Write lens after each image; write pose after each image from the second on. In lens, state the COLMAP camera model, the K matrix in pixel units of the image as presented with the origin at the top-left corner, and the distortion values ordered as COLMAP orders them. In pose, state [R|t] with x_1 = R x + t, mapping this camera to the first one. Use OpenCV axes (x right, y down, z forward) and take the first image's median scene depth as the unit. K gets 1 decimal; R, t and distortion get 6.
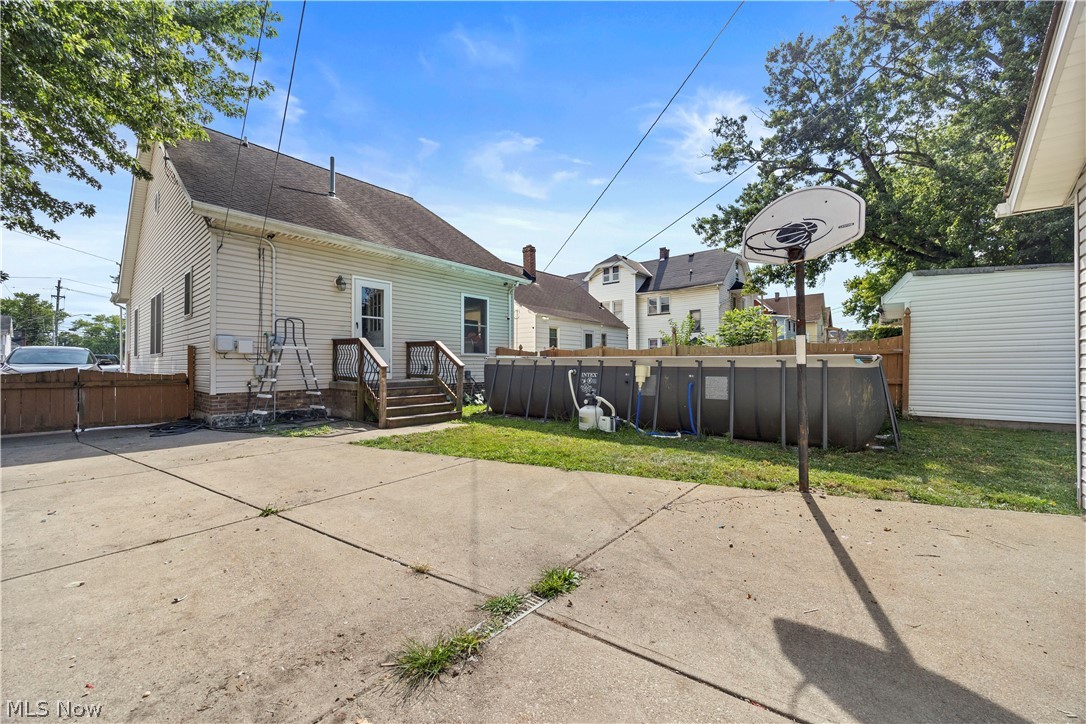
lens RADIAL K [[422.6, 0, 544.2], [0, 422.6, 362.0], [0, 0, 1]] dist [0.000256, -0.000364]
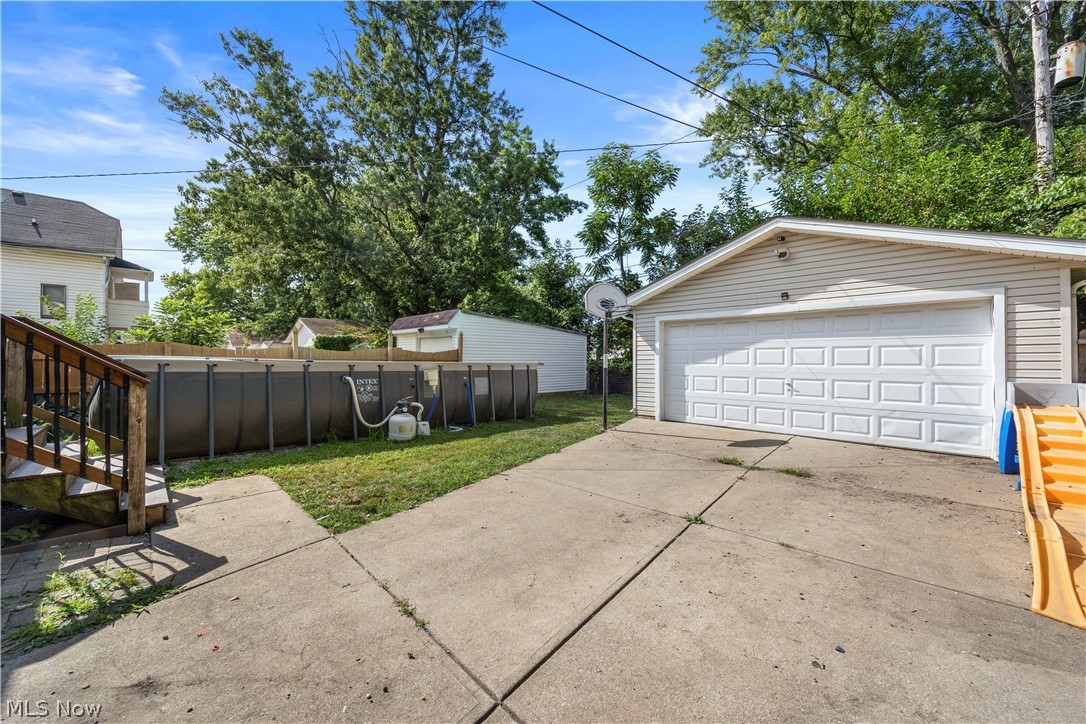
lens RADIAL K [[422.6, 0, 545.3], [0, 422.6, 364.6], [0, 0, 1]] dist [0.000256, -0.000364]
pose [[0.089695, -0.002117, 0.995967, -1.691558], [-0.001591, 0.999996, 0.002269, -0.018075], [-0.995968, -0.001788, 0.089692, 1.270383]]
